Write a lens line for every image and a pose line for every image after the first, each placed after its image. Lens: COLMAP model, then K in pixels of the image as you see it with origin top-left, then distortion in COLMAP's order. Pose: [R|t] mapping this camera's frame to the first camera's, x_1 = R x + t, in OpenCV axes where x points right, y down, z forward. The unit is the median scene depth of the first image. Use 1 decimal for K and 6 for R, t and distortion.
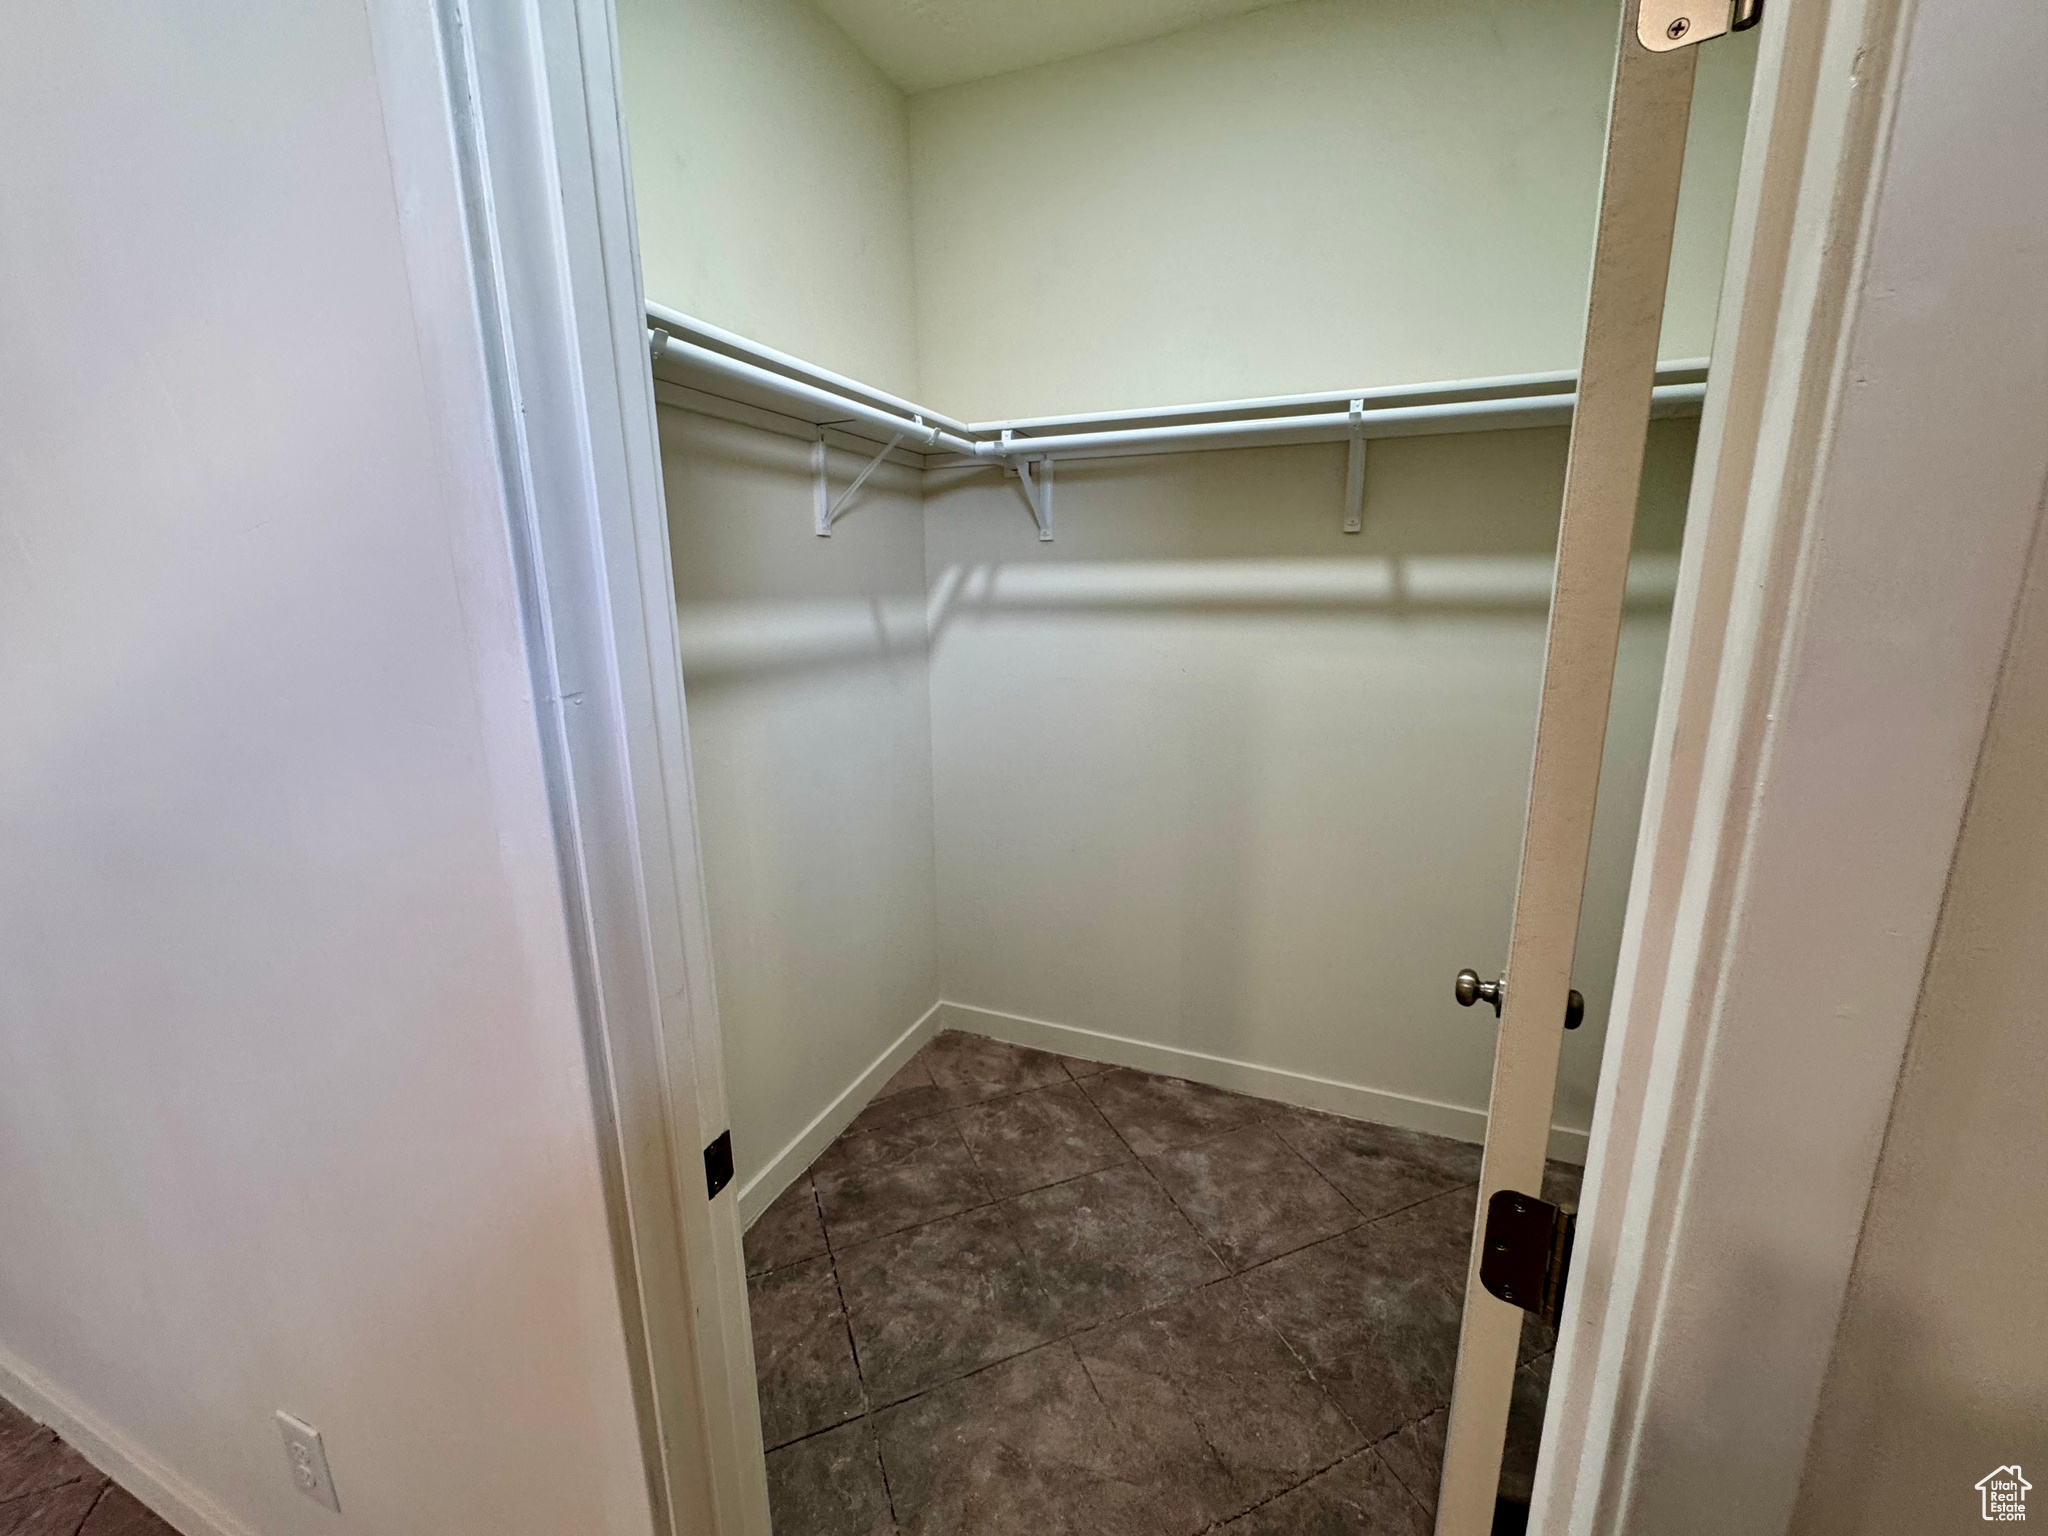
lens RADIAL K [[816.7, 0, 1025.3], [0, 816.7, 767.7], [0, 0, 1]] dist [-0.002205, -0.000115]
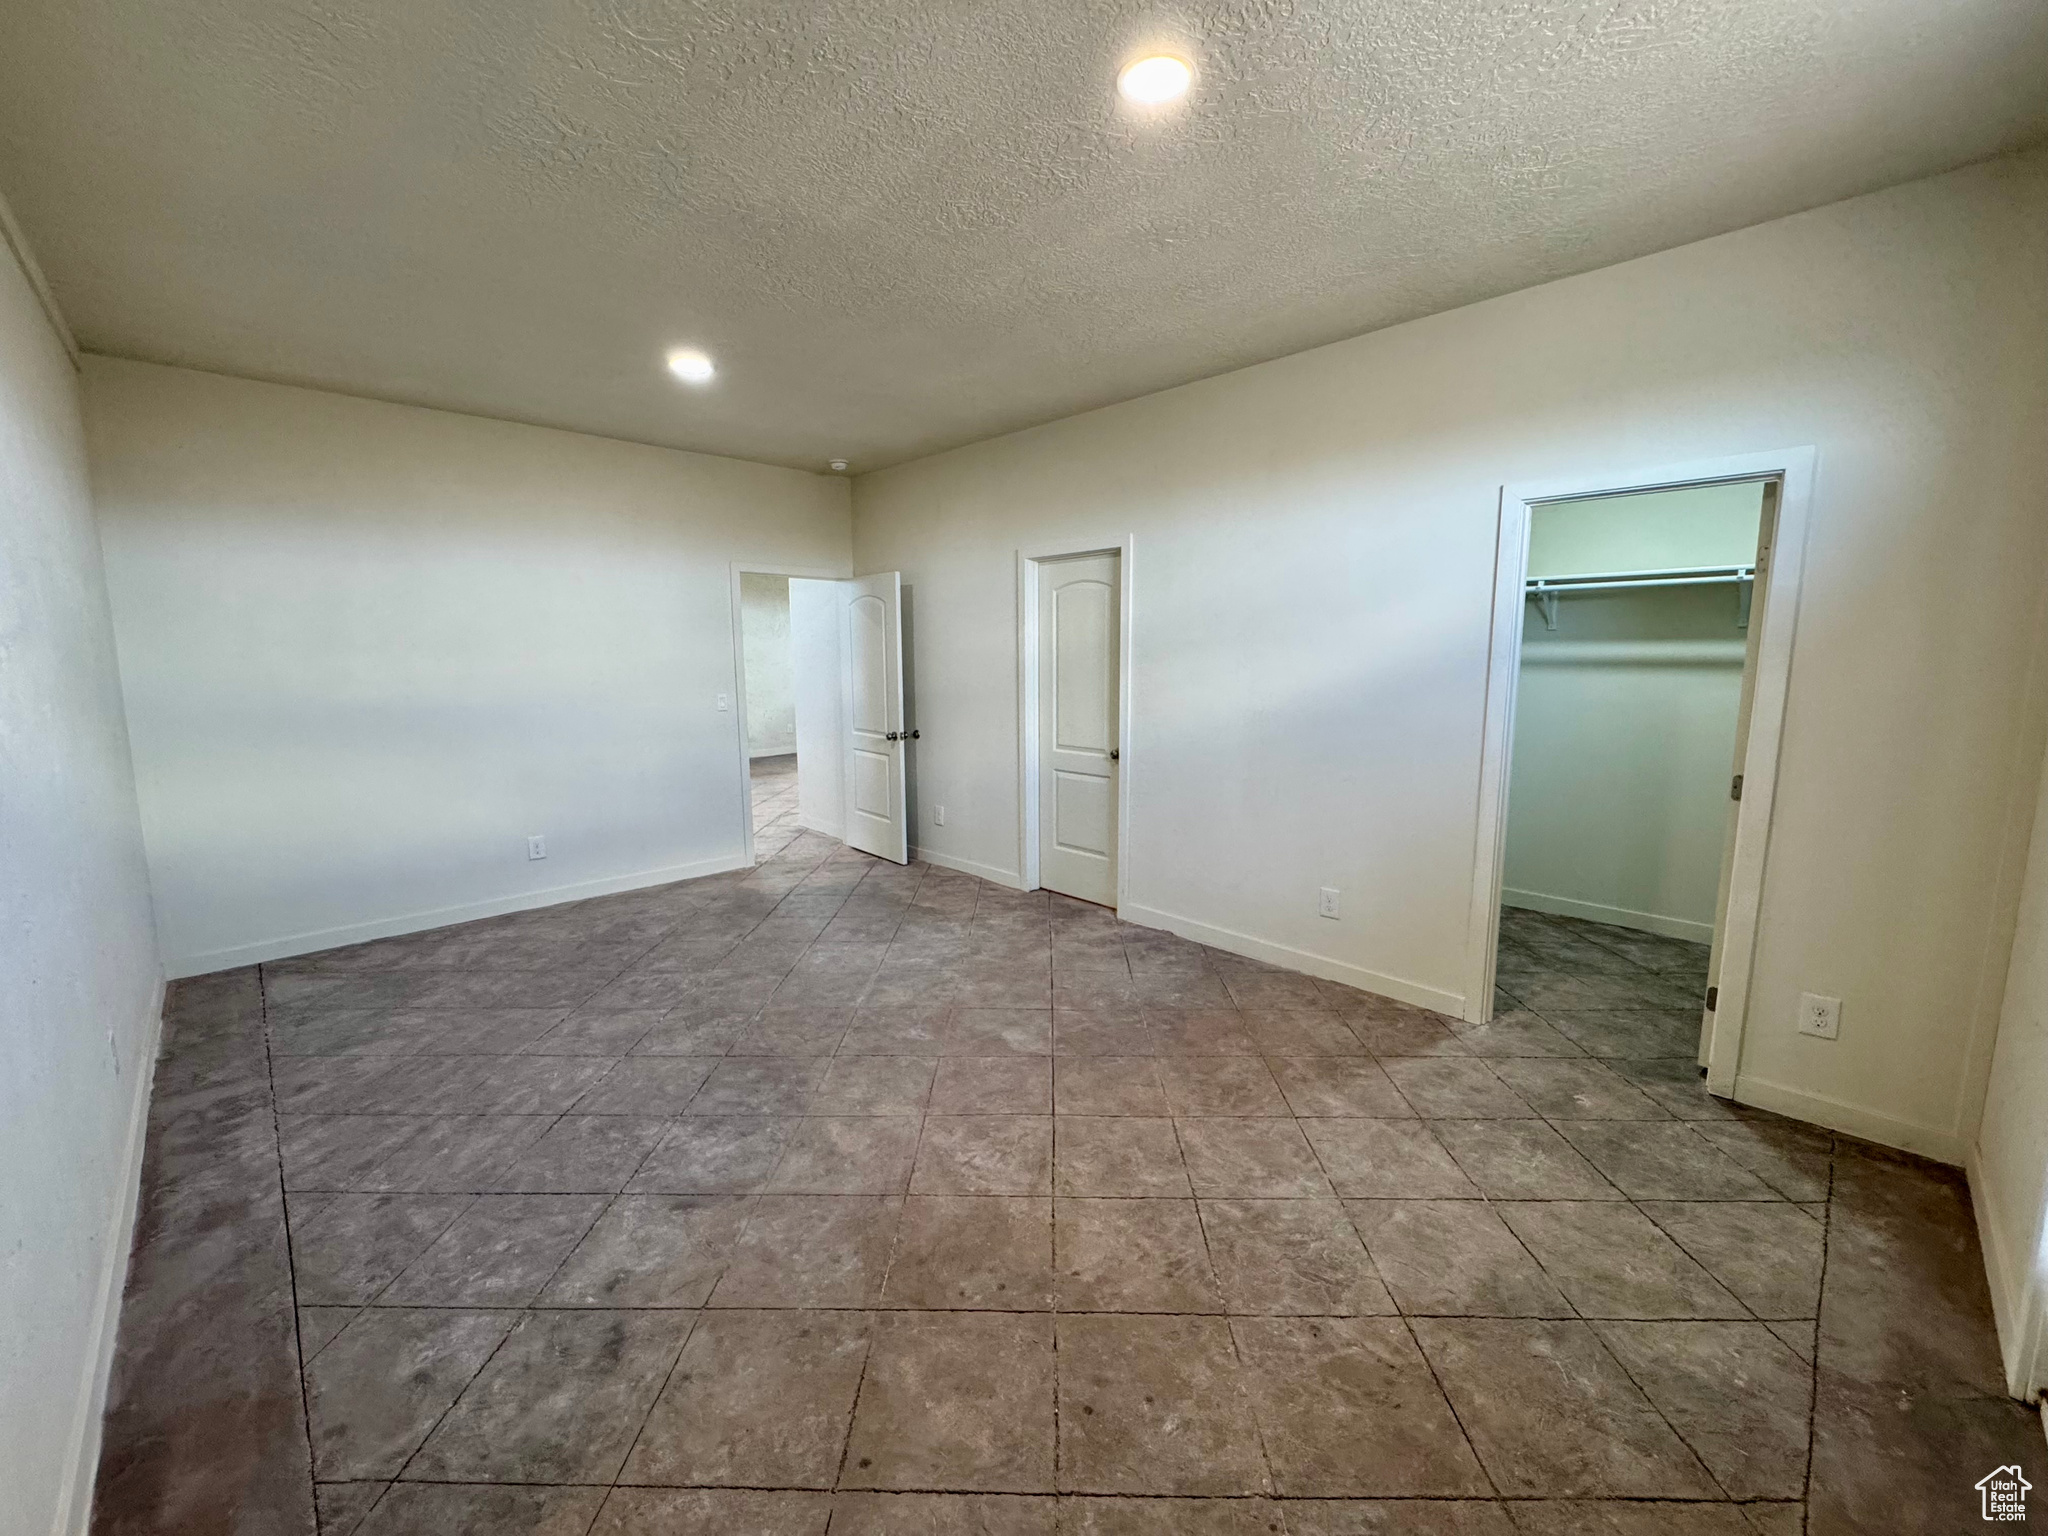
lens RADIAL K [[816.7, 0, 1025.3], [0, 816.7, 767.7], [0, 0, 1]] dist [-0.002205, -0.000115]
pose [[0.919307, 0.063180, -0.388436, -0.405833], [-0.092504, 0.994066, -0.057242, 0.321680], [0.382515, 0.088555, 0.919696, -1.446399]]
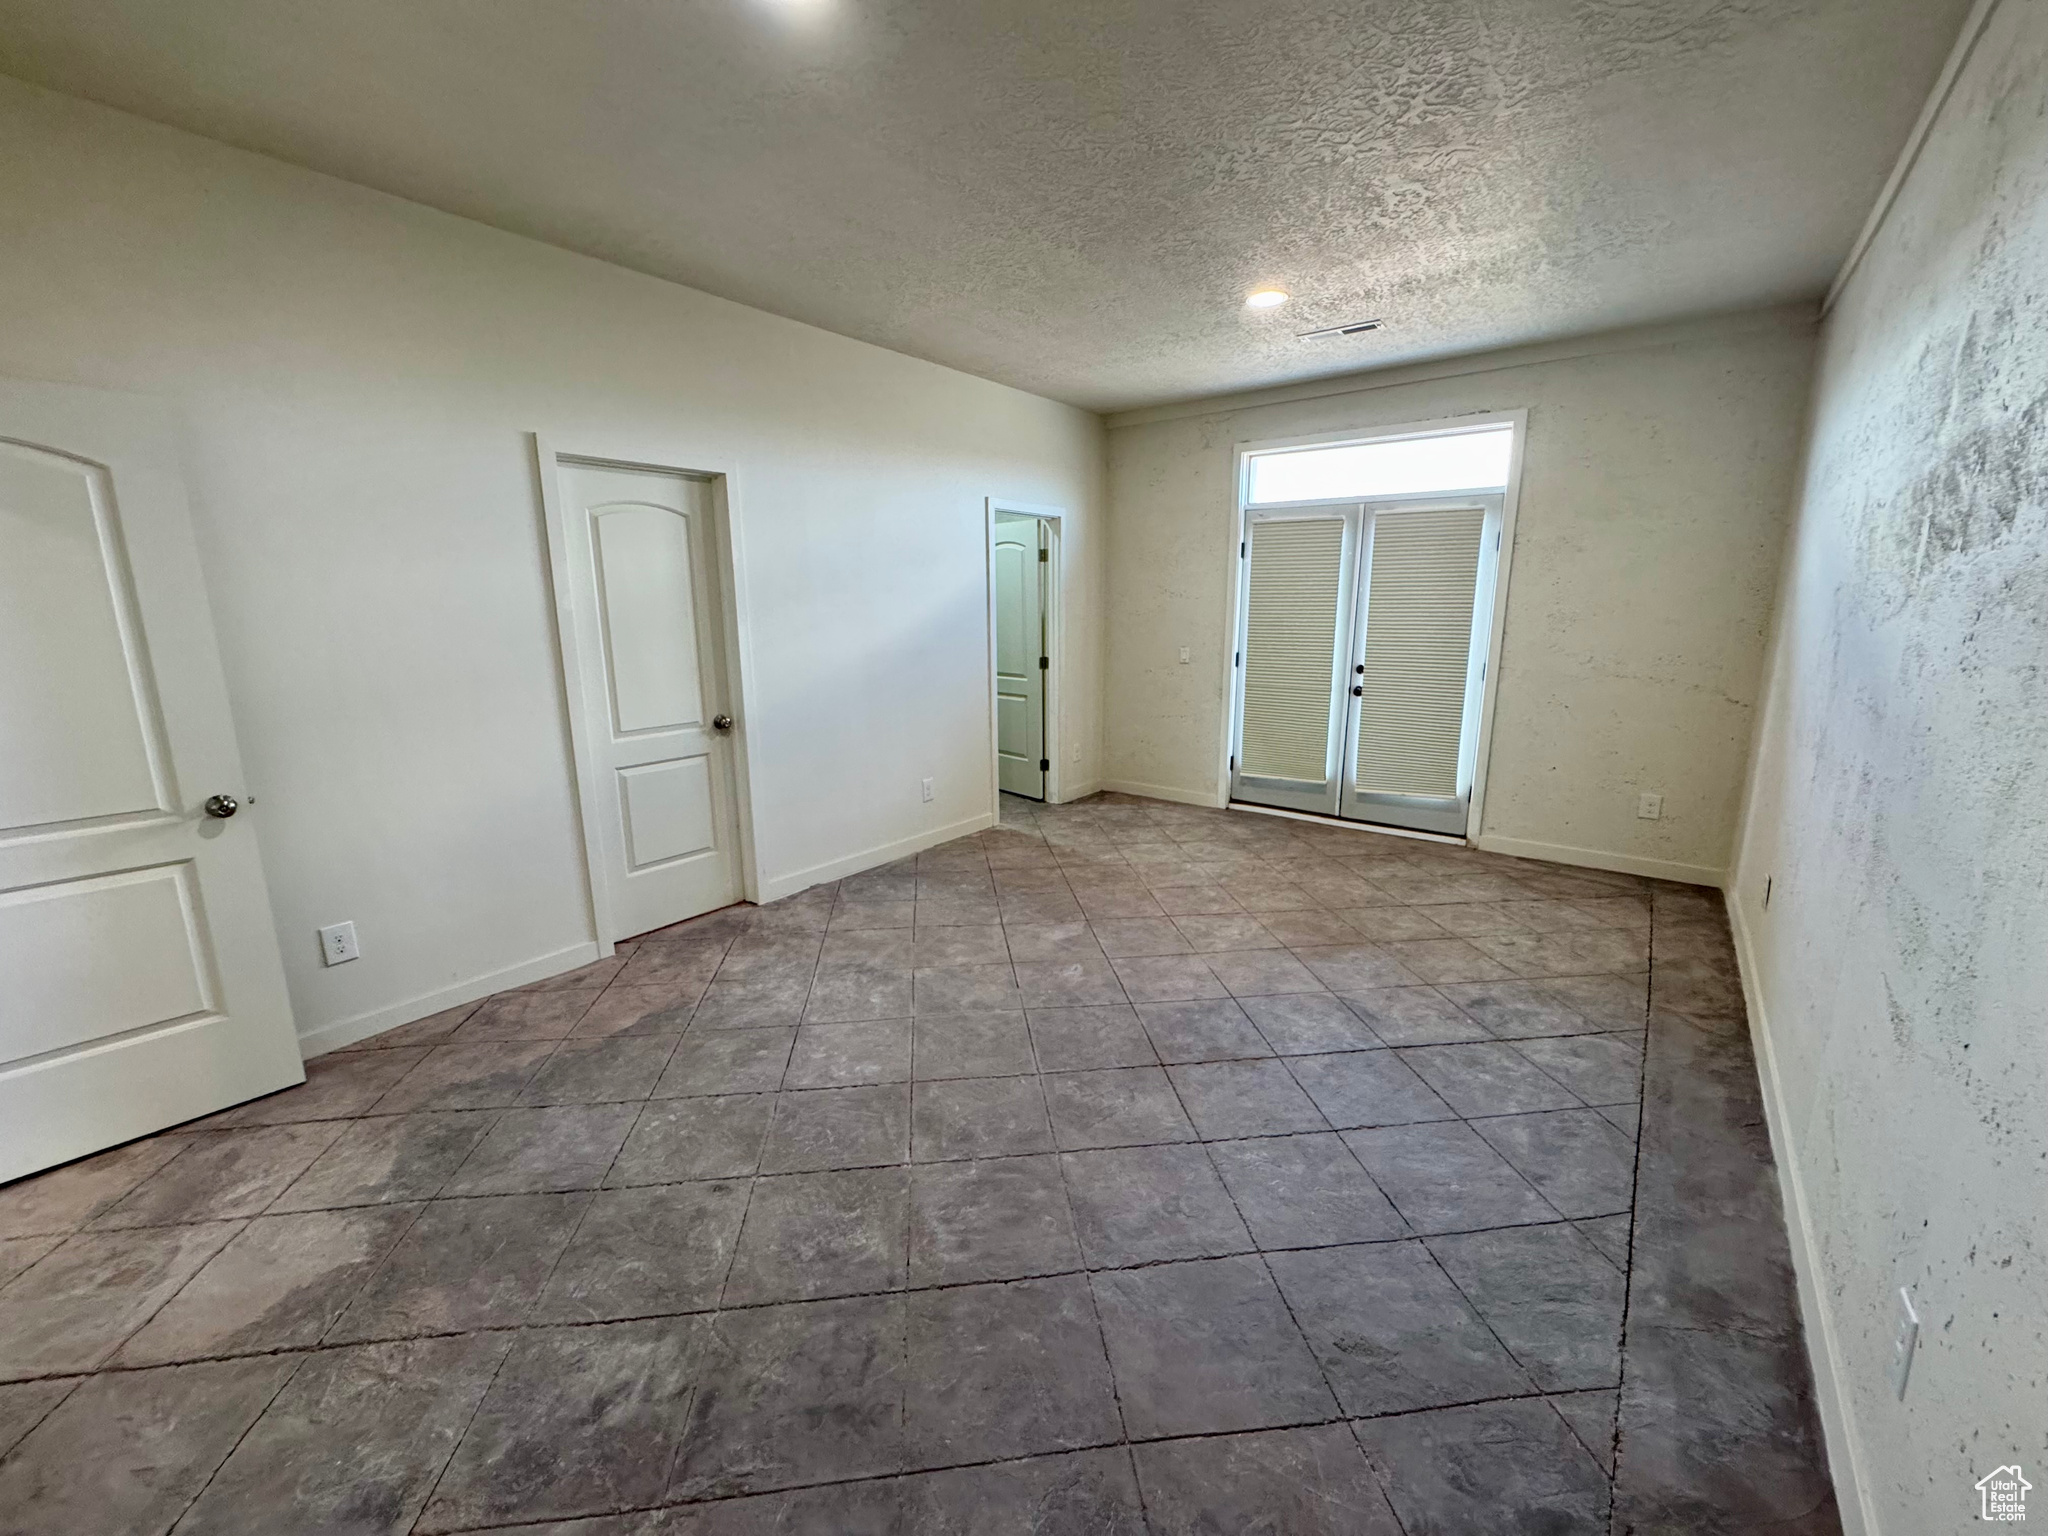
lens RADIAL K [[816.7, 0, 1025.3], [0, 816.7, 767.7], [0, 0, 1]] dist [-0.002205, -0.000115]
pose [[0.264788, -0.185659, 0.946265, -2.694946], [0.215785, 0.967815, 0.129506, 0.138297], [-0.939853, 0.169898, 0.296328, -0.476101]]
